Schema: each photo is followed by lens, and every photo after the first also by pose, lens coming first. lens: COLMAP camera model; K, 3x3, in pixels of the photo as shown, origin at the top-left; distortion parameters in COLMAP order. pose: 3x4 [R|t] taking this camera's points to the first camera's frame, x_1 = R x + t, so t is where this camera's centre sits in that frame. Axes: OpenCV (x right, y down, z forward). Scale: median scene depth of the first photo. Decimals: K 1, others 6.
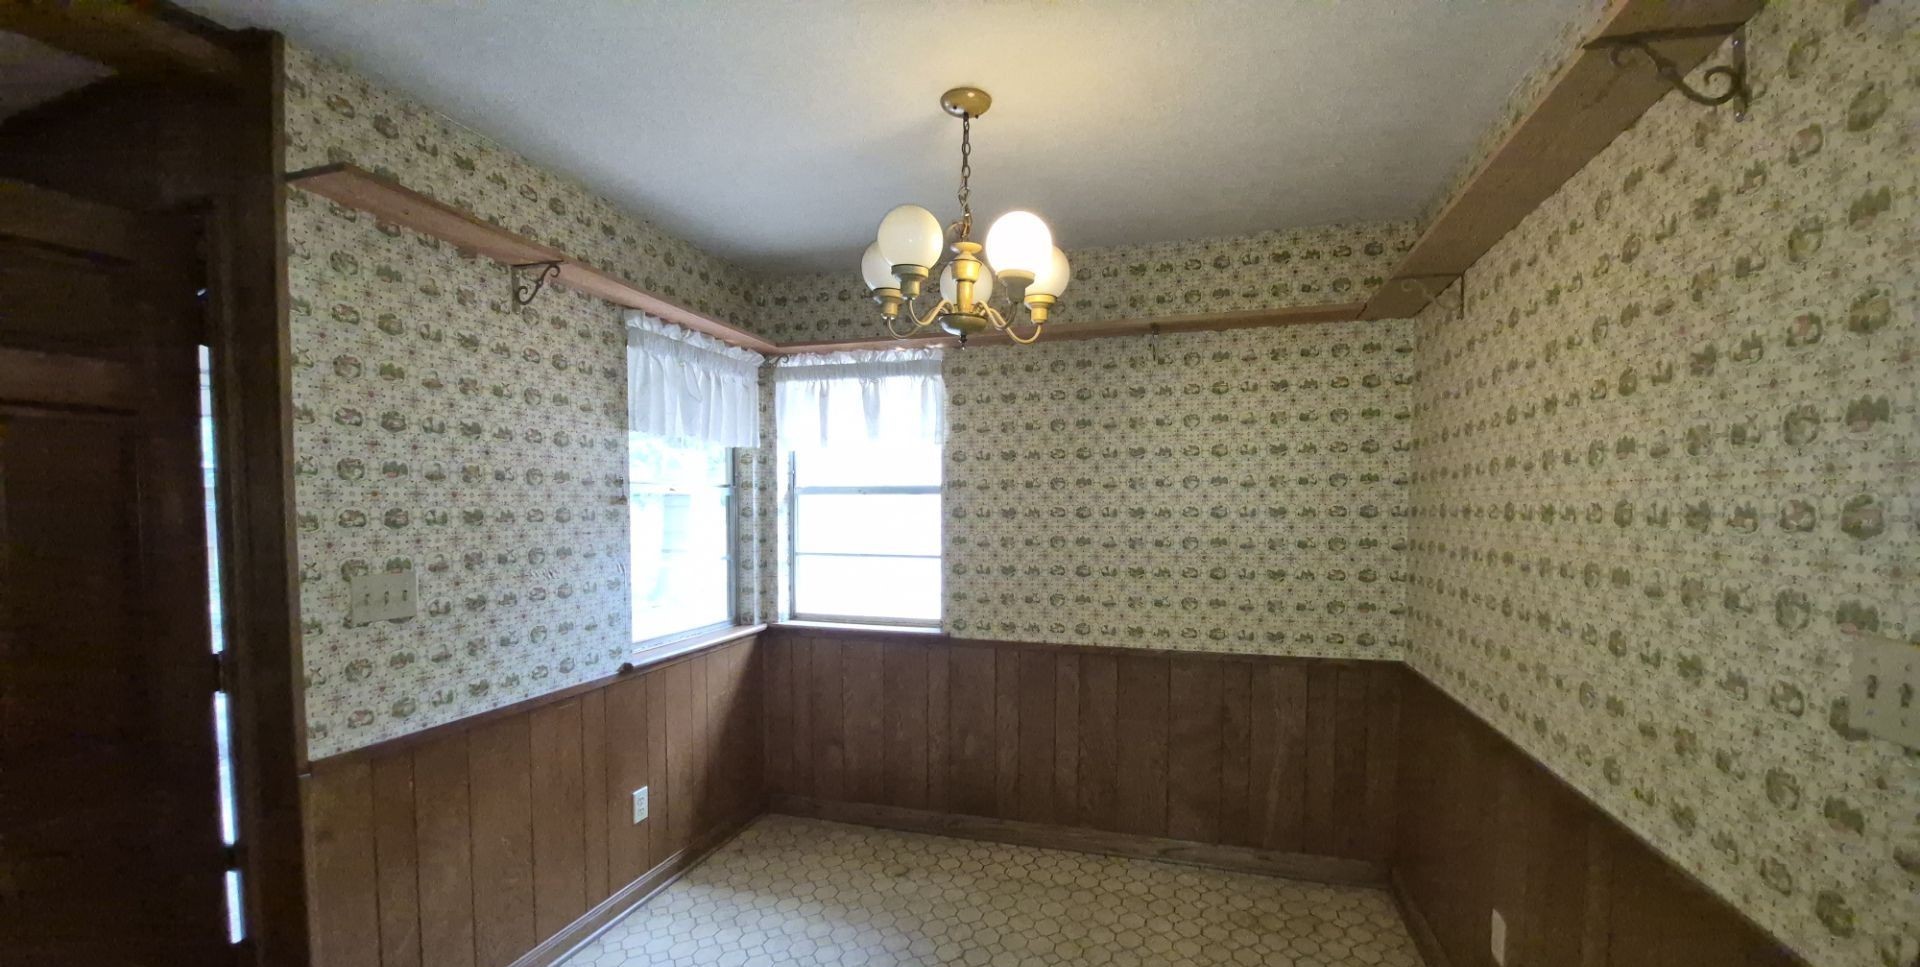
lens RADIAL K [[760.9, 0, 969.7], [0, 760.9, 541.5], [0, 0, 1]] dist [-0.002405, 0.000077]
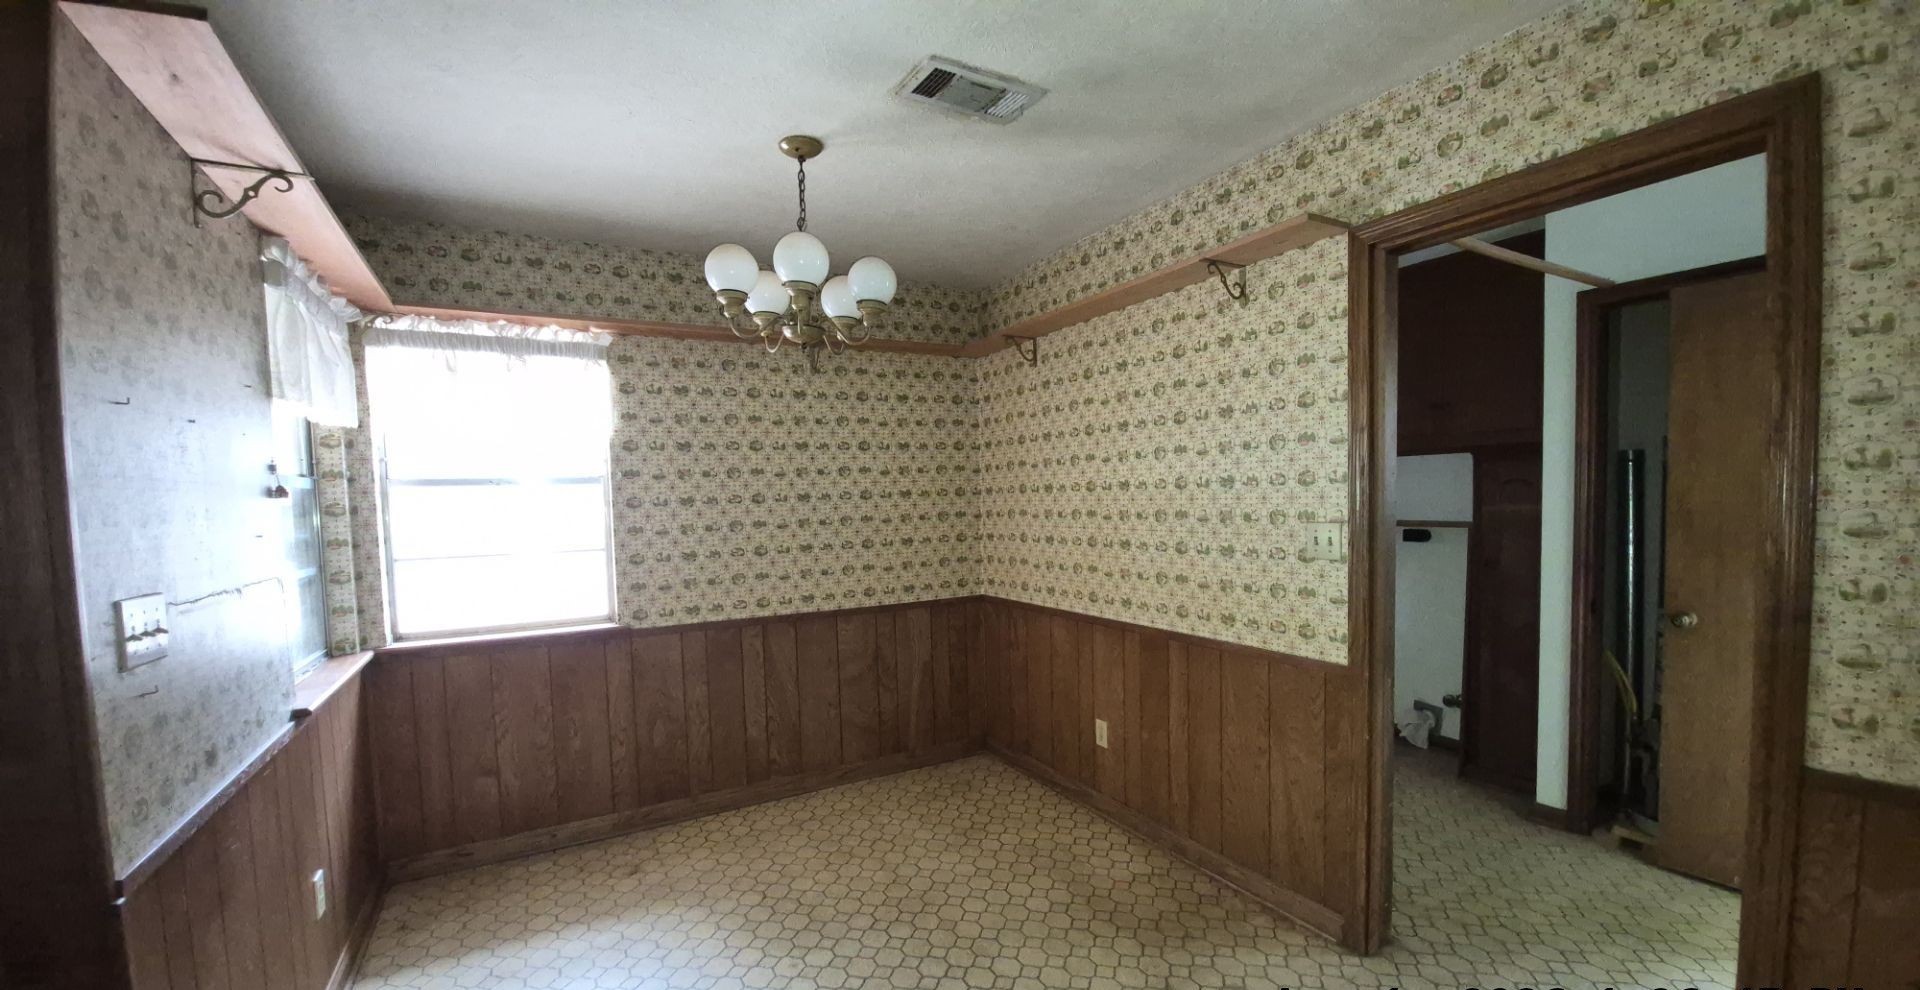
lens RADIAL K [[772.2, 0, 956.3], [0, 772.2, 539.5], [0, 0, 1]] dist [0.020544, 0.000130]
pose [[0.701832, -0.060985, 0.709727, -0.456223], [0.061321, 0.997802, 0.025099, 0.011353], [-0.709698, 0.025906, 0.704030, -0.007927]]
